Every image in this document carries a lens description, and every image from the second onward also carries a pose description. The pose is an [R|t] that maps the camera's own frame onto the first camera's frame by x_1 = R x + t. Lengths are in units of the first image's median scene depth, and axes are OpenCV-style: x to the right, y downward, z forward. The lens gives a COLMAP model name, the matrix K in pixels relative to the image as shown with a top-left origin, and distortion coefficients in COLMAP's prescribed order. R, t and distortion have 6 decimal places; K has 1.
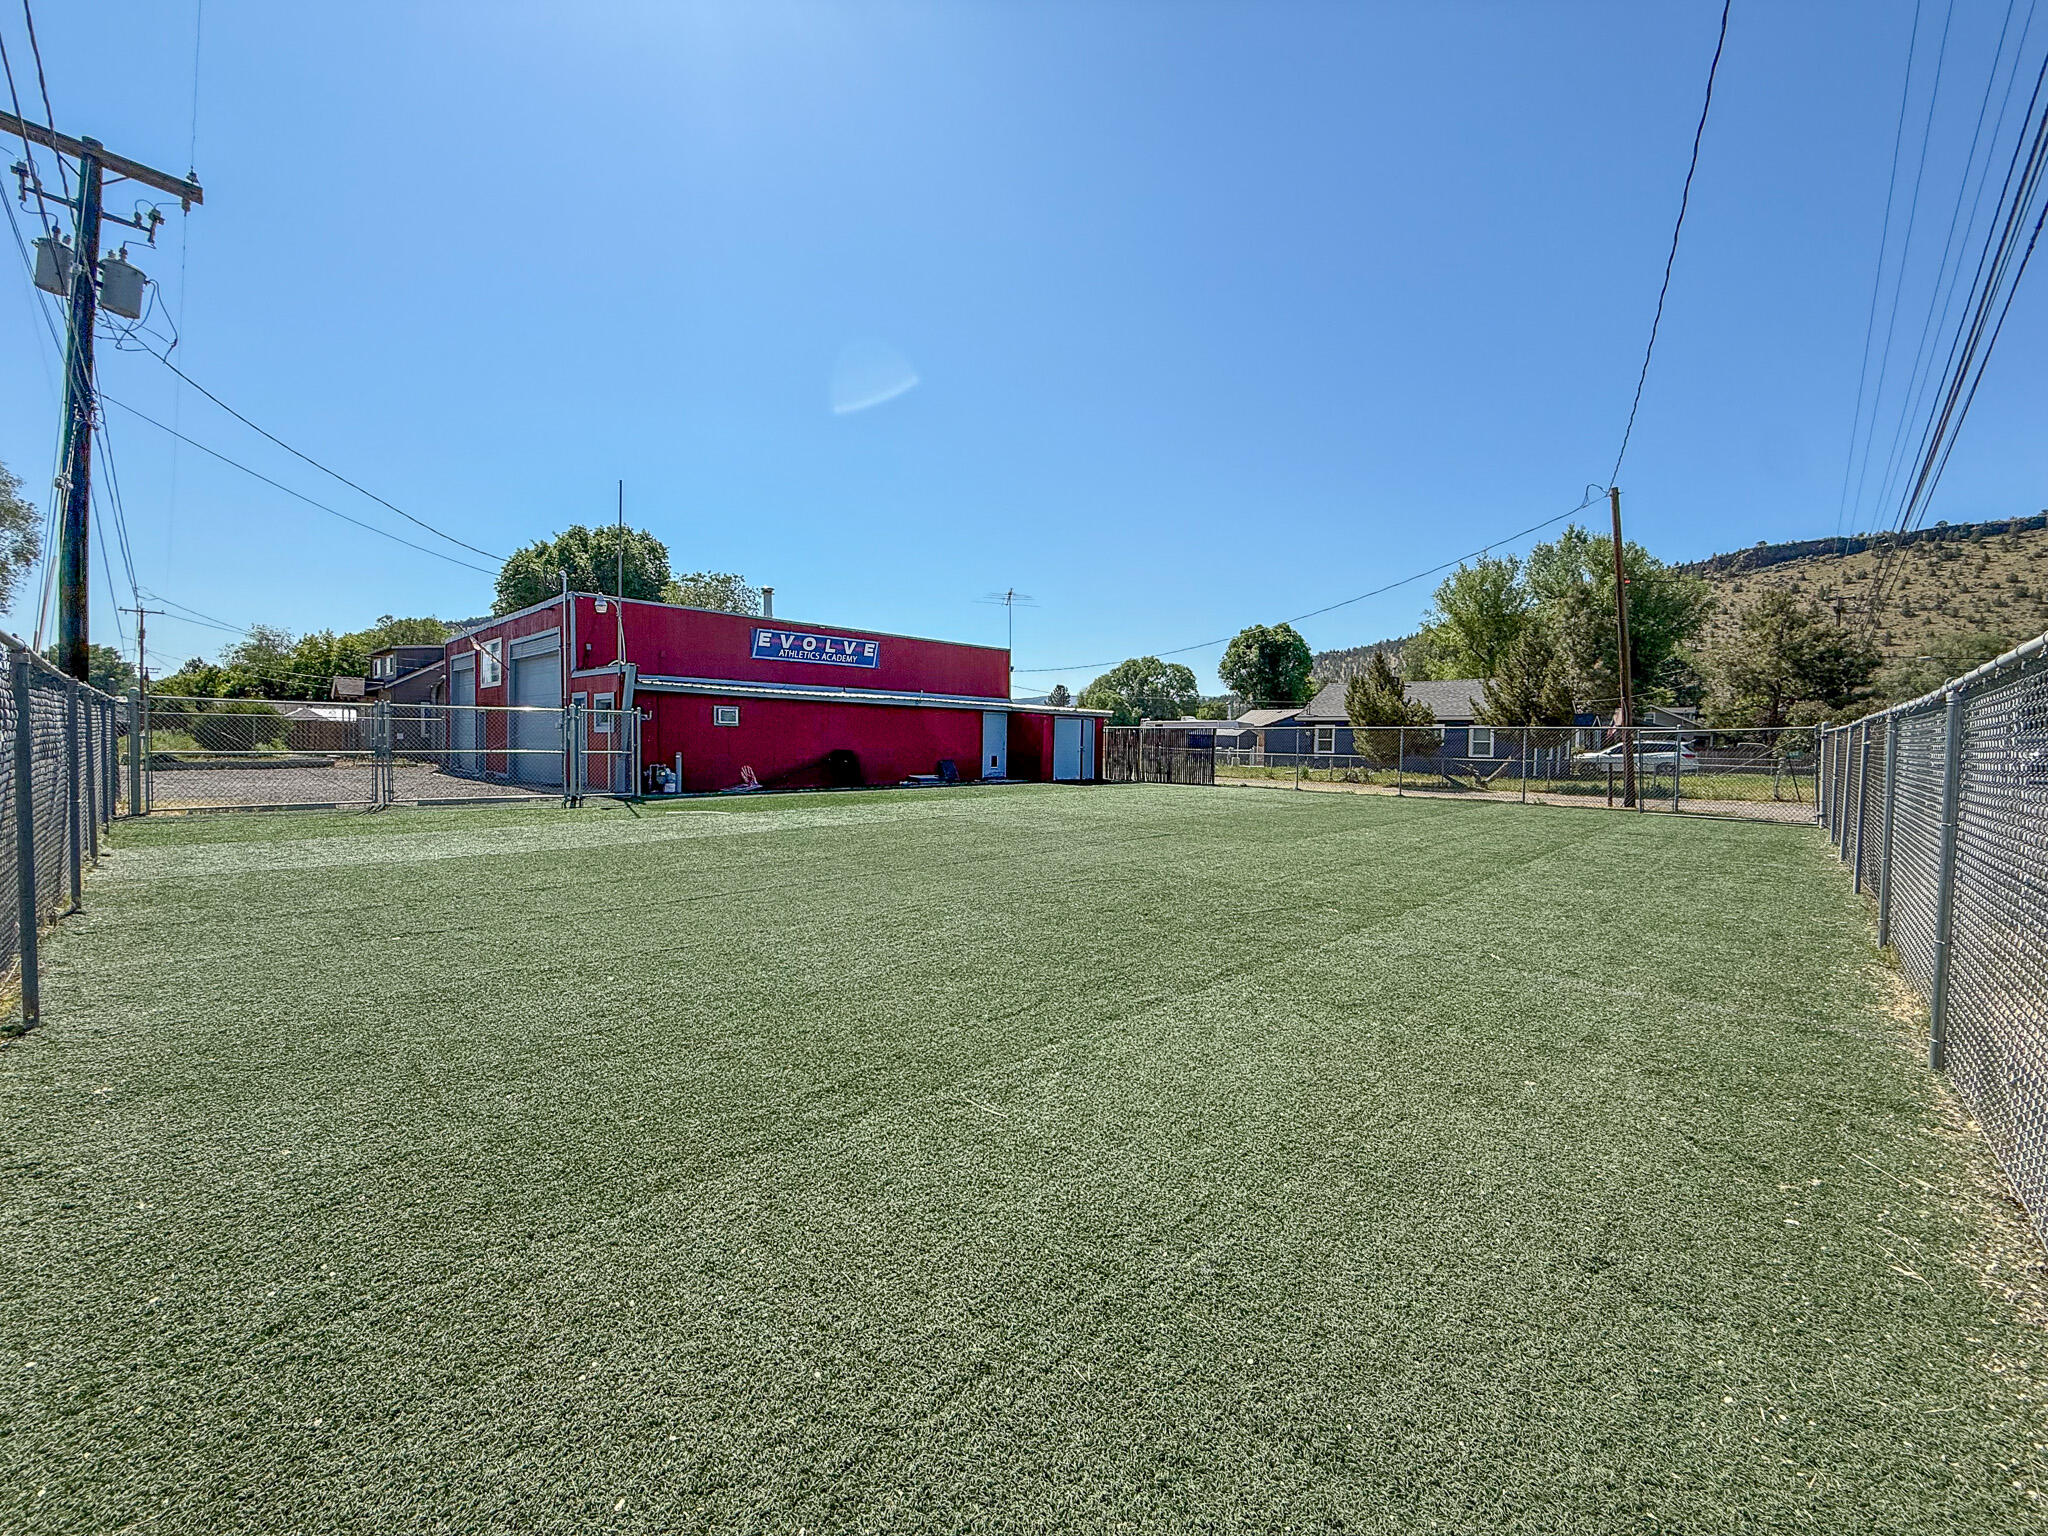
lens RADIAL K [[814.2, 0, 1025.8], [0, 814.2, 772.0], [0, 0, 1]] dist [-0.000618, 0.000255]
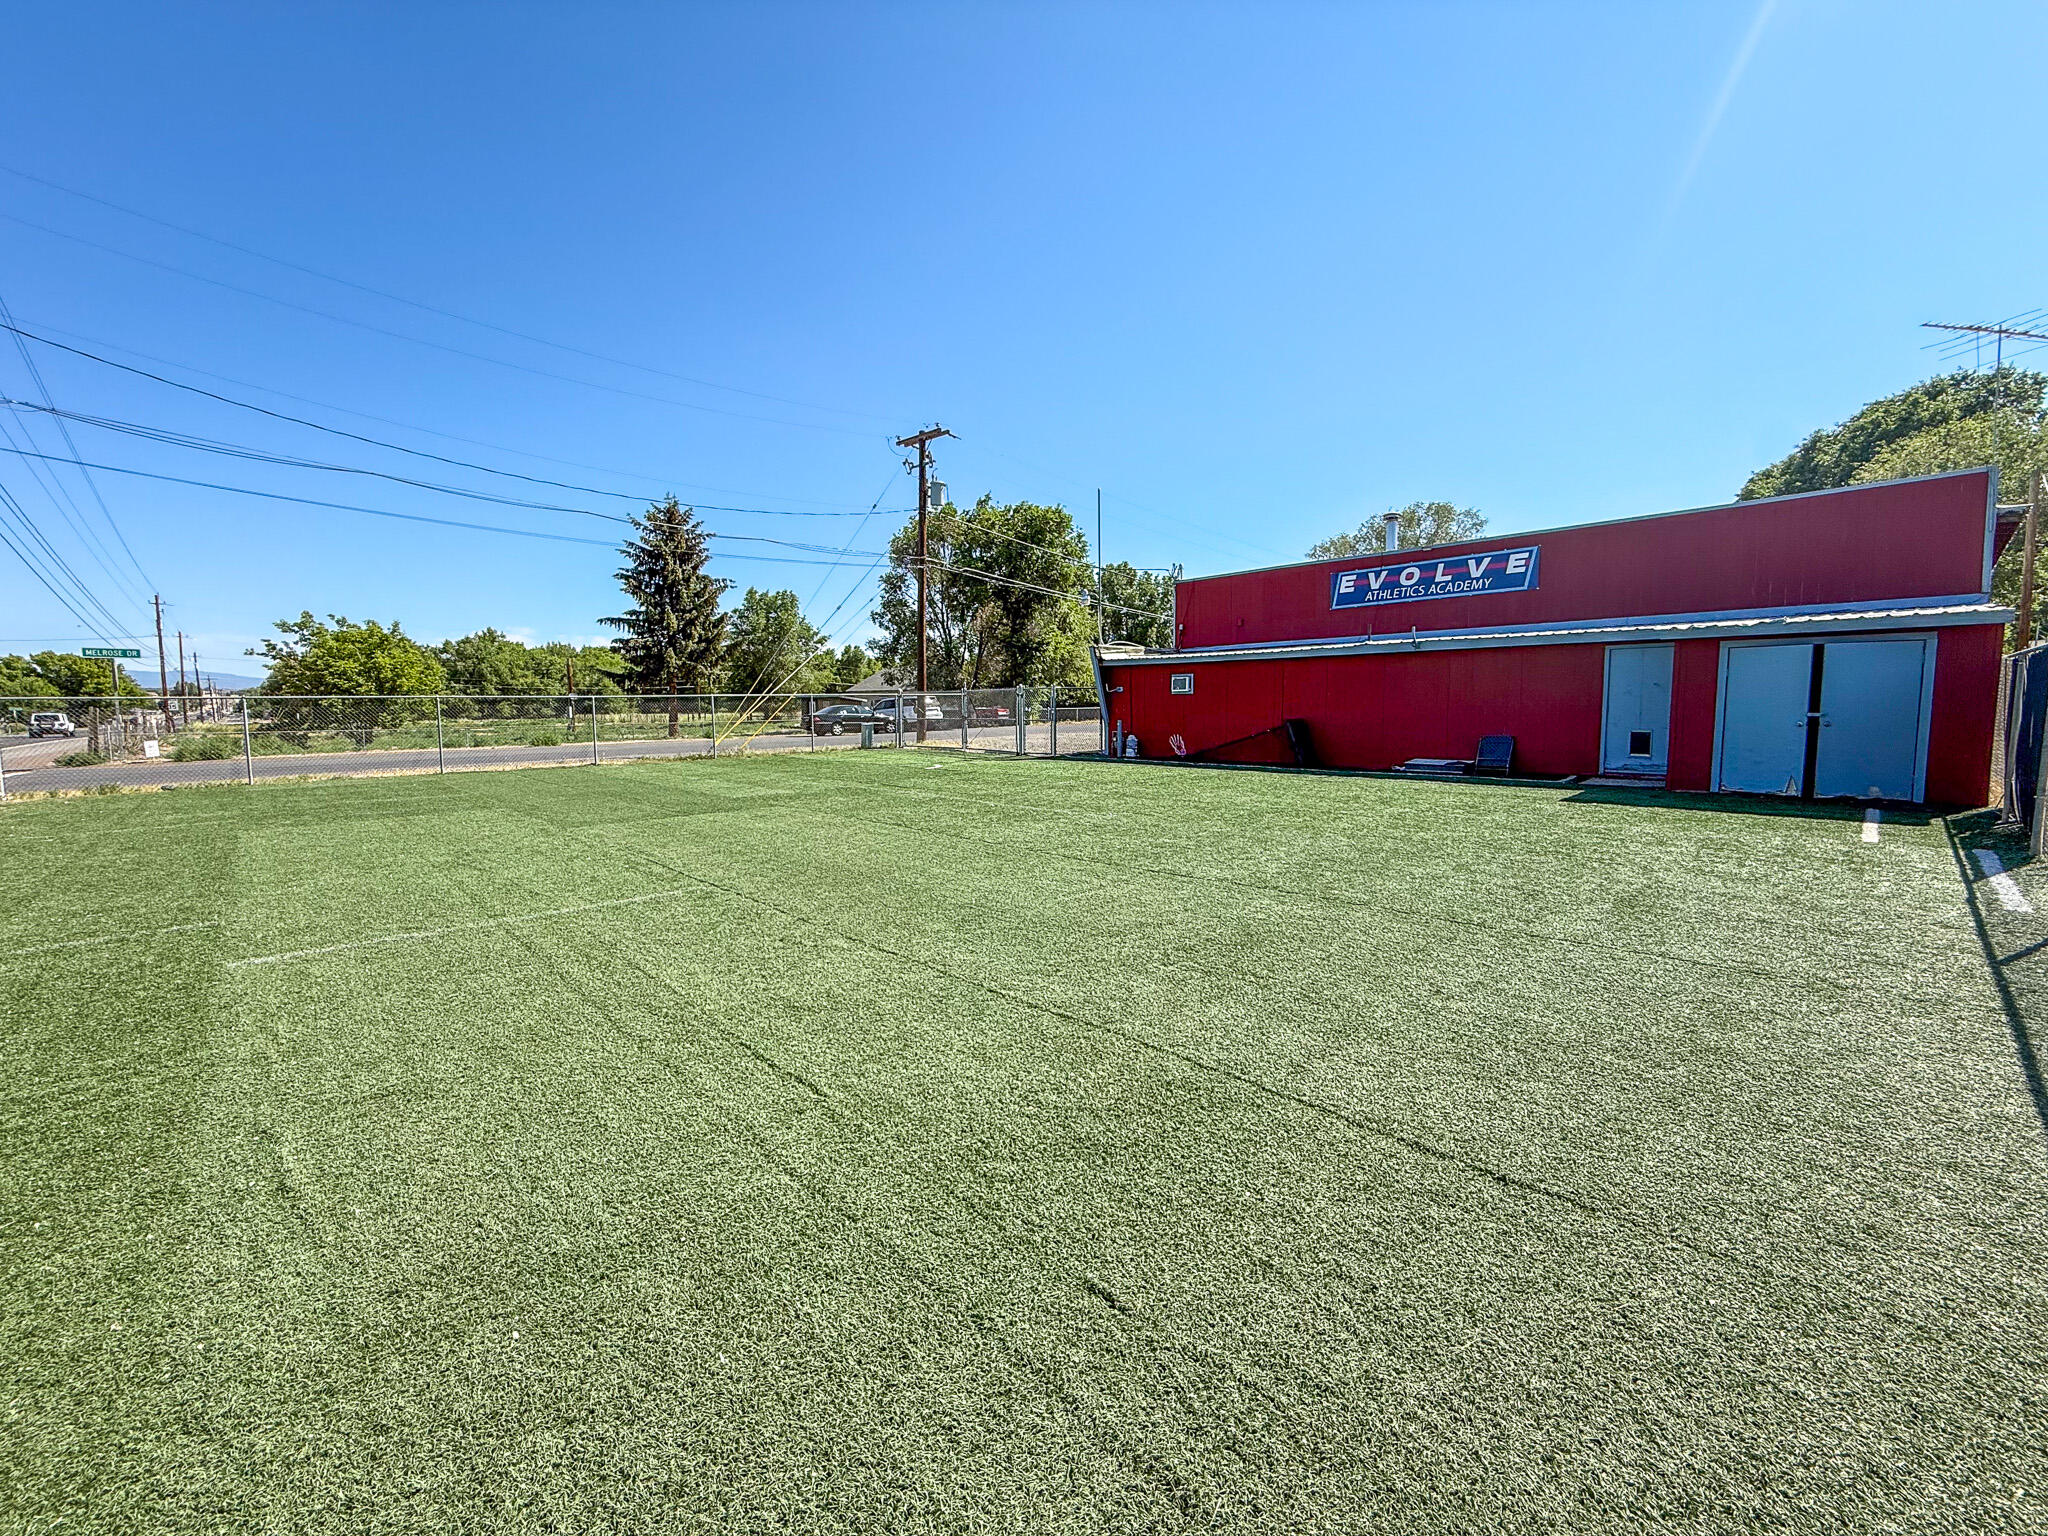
lens RADIAL K [[814.2, 0, 1035.8], [0, 814.2, 764.0], [0, 0, 1]] dist [-0.000618, 0.000255]
pose [[-0.032585, 0.062150, -0.997535, 0.430427], [-0.023385, 0.997744, 0.062927, -0.020850], [0.999195, 0.025378, -0.031059, 0.585947]]
